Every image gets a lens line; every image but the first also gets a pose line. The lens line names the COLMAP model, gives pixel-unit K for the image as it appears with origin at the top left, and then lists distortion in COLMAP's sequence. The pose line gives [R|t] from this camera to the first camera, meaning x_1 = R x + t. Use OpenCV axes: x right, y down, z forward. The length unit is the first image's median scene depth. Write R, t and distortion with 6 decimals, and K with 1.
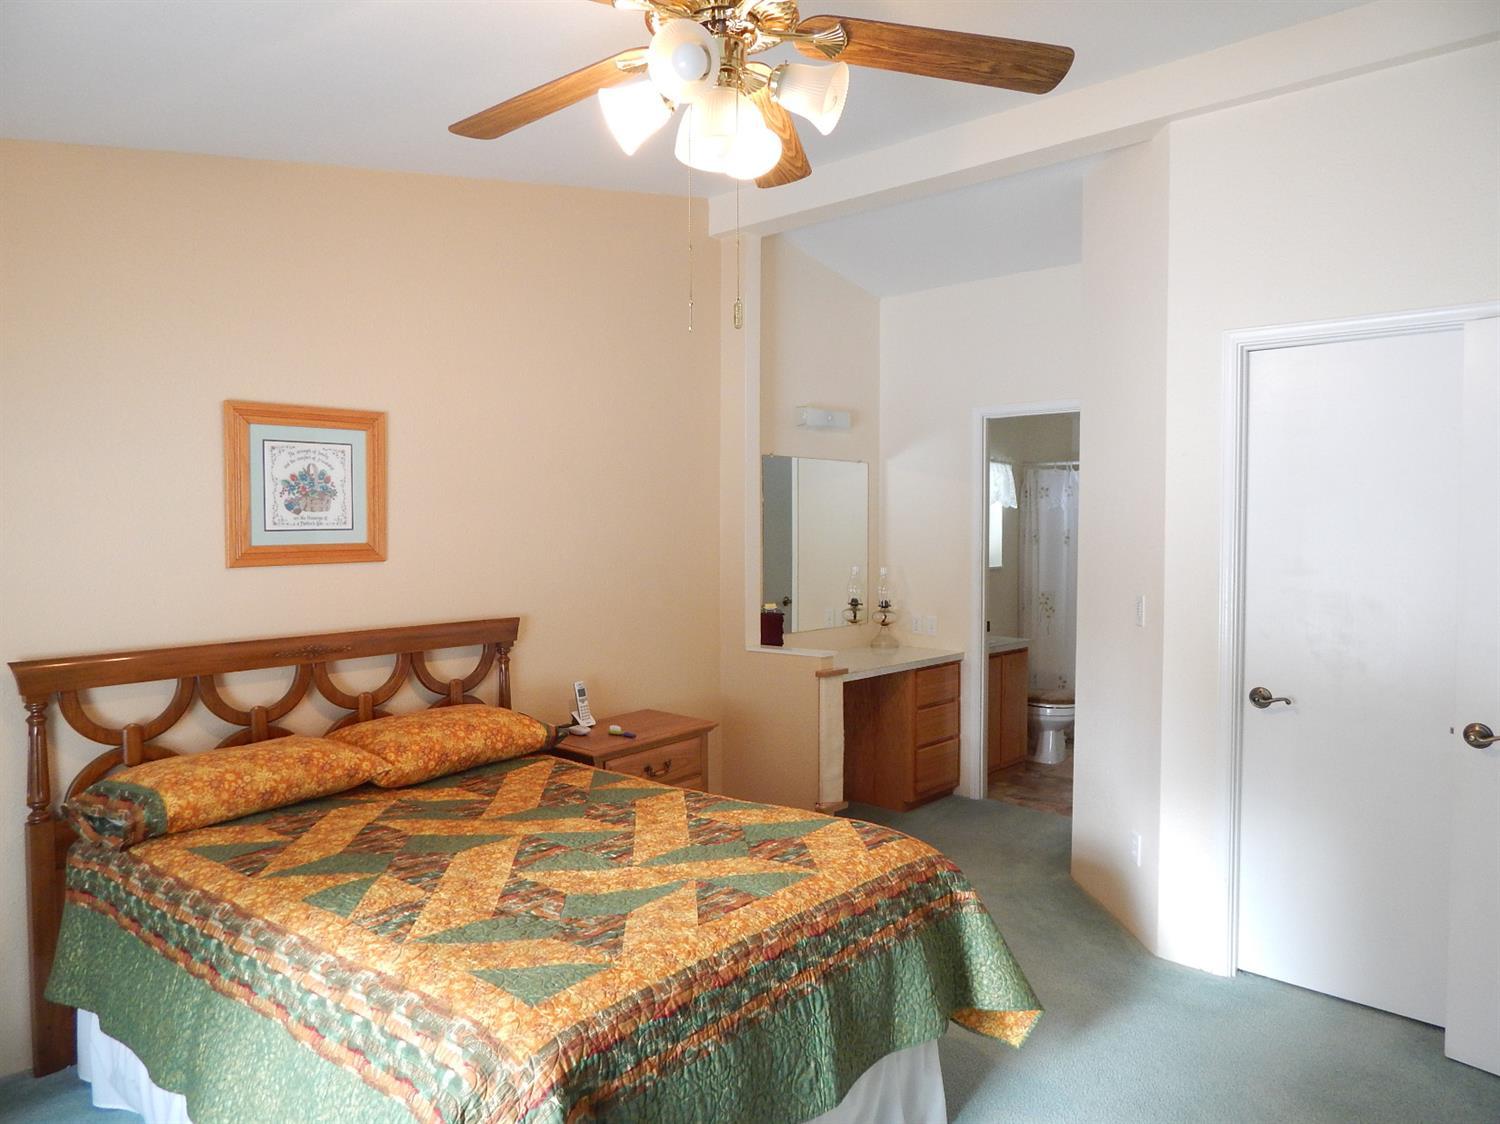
lens RADIAL K [[996.0, 0, 746.2], [0, 996.0, 564.4], [0, 0, 1]] dist [0.020366, -0.001591]
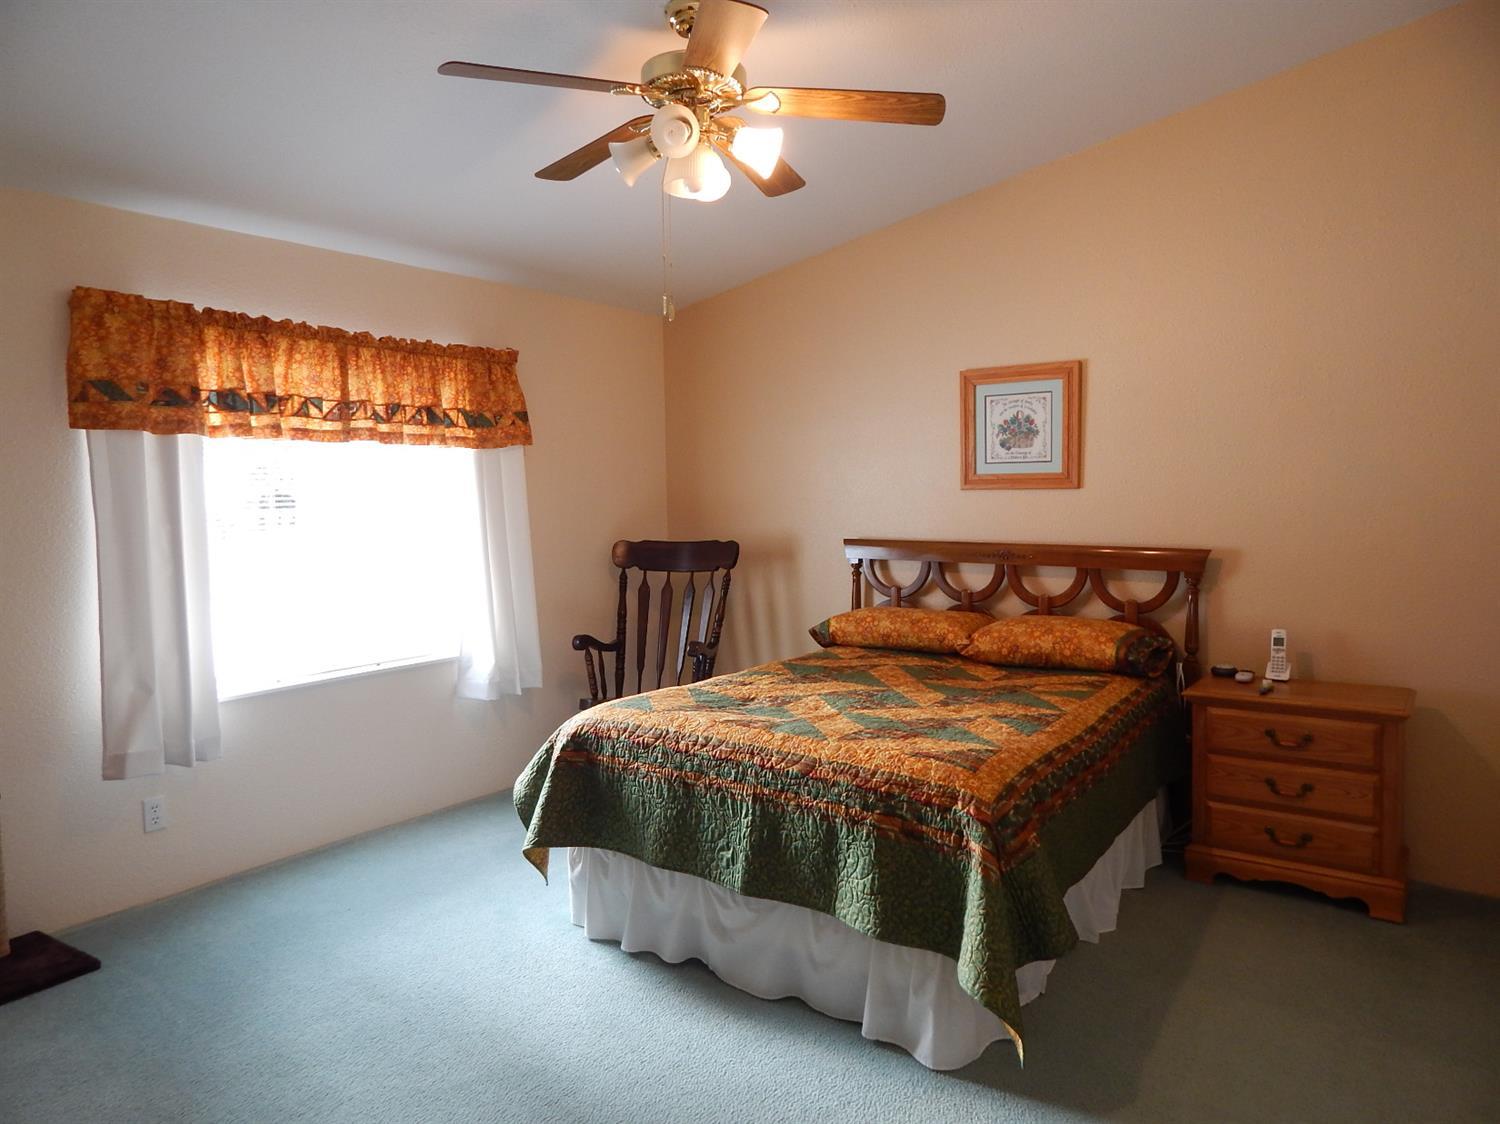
lens RADIAL K [[996.0, 0, 746.2], [0, 996.0, 555.6], [0, 0, 1]] dist [0.020366, -0.001591]
pose [[0.107817, 0.074640, -0.991365, 0.824488], [-0.038621, 0.996739, 0.070845, 0.008043], [0.993420, 0.030649, 0.110348, 0.522130]]
